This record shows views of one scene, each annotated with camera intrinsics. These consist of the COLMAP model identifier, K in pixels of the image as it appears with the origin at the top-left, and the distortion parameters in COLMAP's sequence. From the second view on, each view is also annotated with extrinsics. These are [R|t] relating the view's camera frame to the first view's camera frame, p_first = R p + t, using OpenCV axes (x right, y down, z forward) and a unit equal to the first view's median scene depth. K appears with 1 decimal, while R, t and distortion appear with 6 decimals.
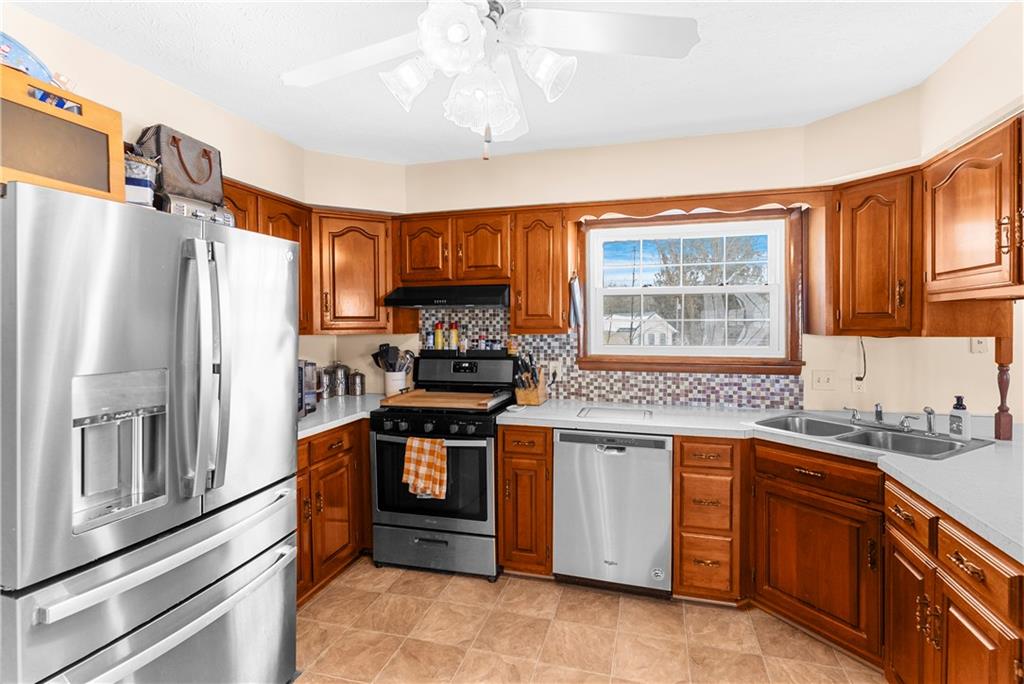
lens RADIAL K [[494.3, 0, 517.1], [0, 494.3, 332.1], [0, 0, 1]] dist [0.001300, 0.000055]
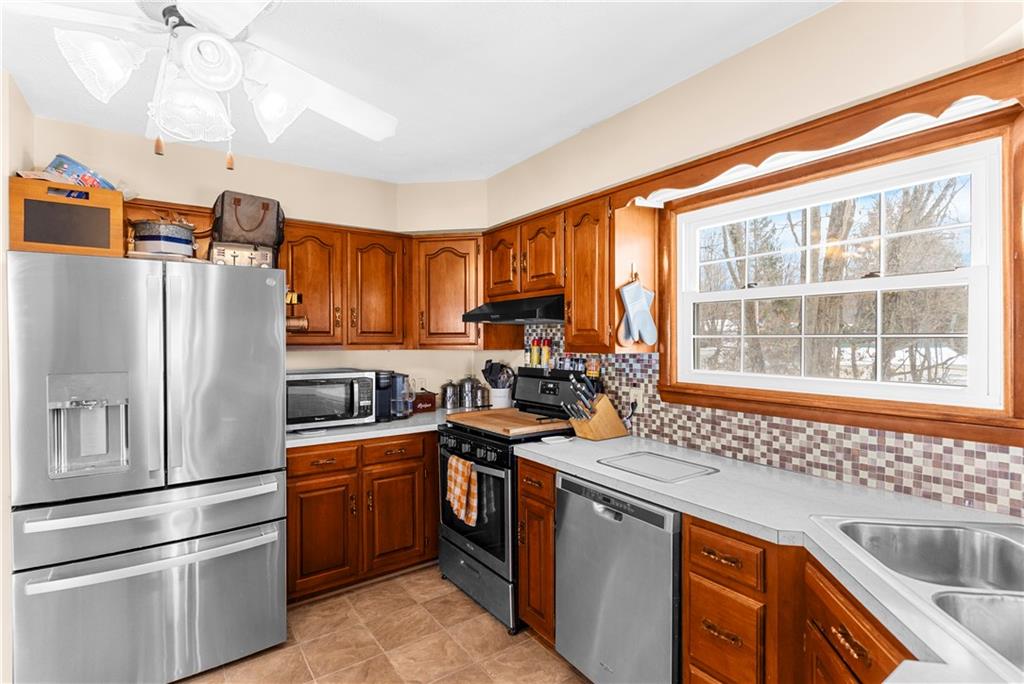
lens RADIAL K [[494.3, 0, 511.6], [0, 494.3, 341.7], [0, 0, 1]] dist [0.001300, 0.000055]
pose [[0.775849, 0.006348, -0.630886, 0.451225], [-0.013639, 0.999884, -0.006713, -0.007611], [0.630771, 0.013813, 0.775846, 0.280316]]
